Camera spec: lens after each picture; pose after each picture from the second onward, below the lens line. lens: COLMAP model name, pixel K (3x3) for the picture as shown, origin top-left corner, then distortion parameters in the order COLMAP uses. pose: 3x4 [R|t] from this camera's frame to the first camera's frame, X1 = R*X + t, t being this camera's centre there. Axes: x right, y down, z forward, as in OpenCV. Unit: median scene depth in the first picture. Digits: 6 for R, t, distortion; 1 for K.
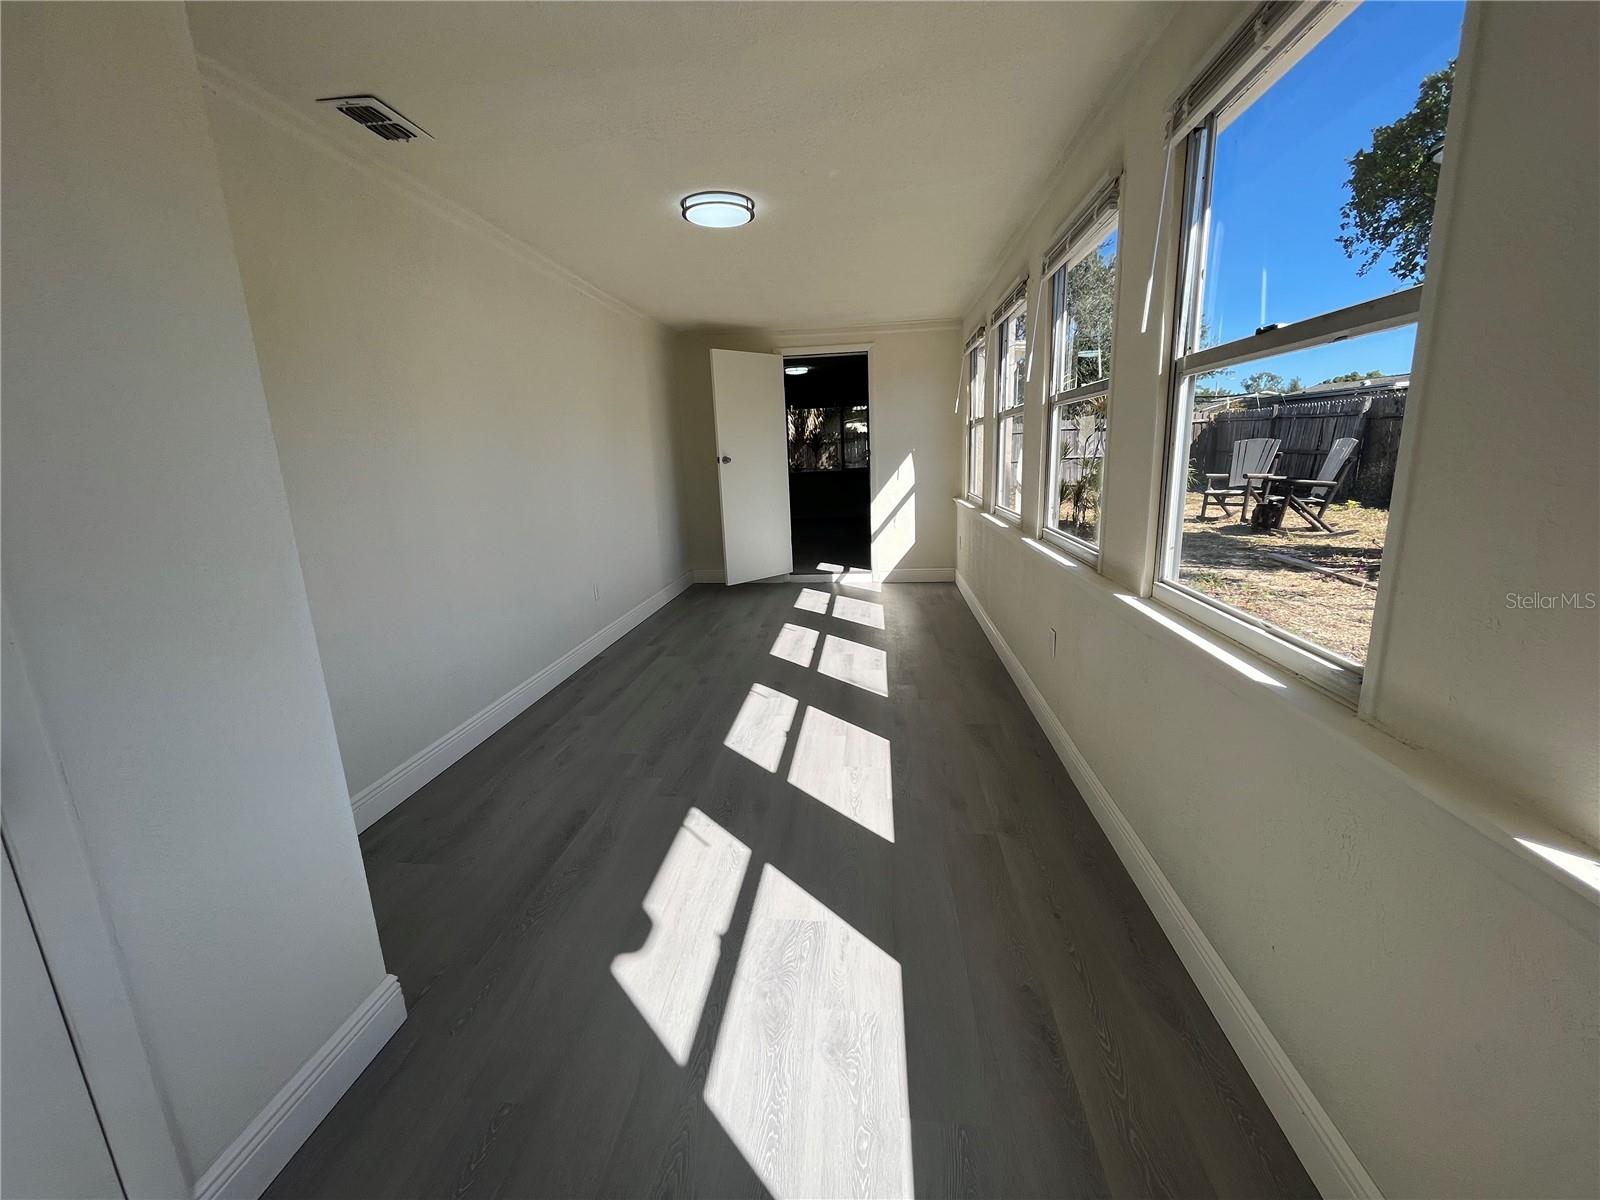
lens RADIAL K [[651.3, 0, 798.6], [0, 651.3, 600.0], [0, 0, 1]] dist [-0.004231, -0.000321]
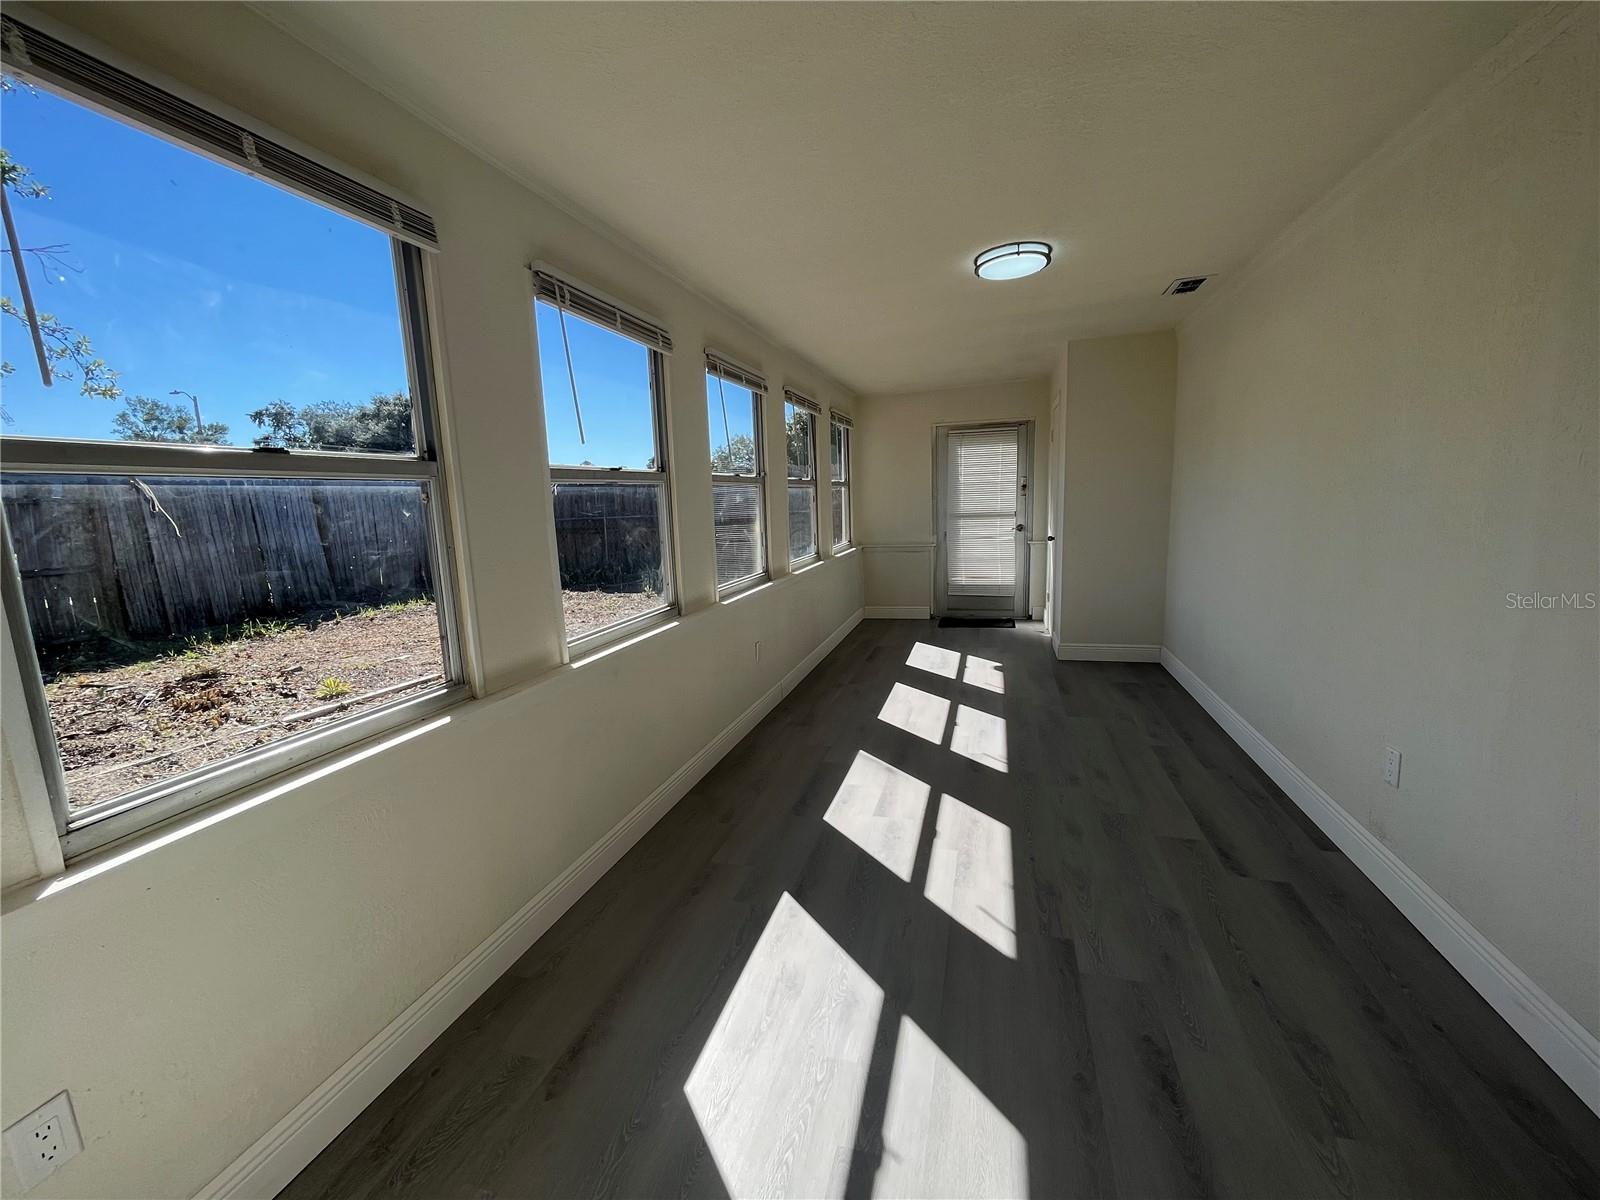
lens RADIAL K [[651.3, 0, 798.9], [0, 651.3, 603.7], [0, 0, 1]] dist [-0.004231, -0.000321]
pose [[-0.981772, 0.047747, 0.183969, 0.032525], [0.113736, 0.923085, 0.367394, -0.449776], [-0.152277, 0.381621, -0.911689, 1.868193]]
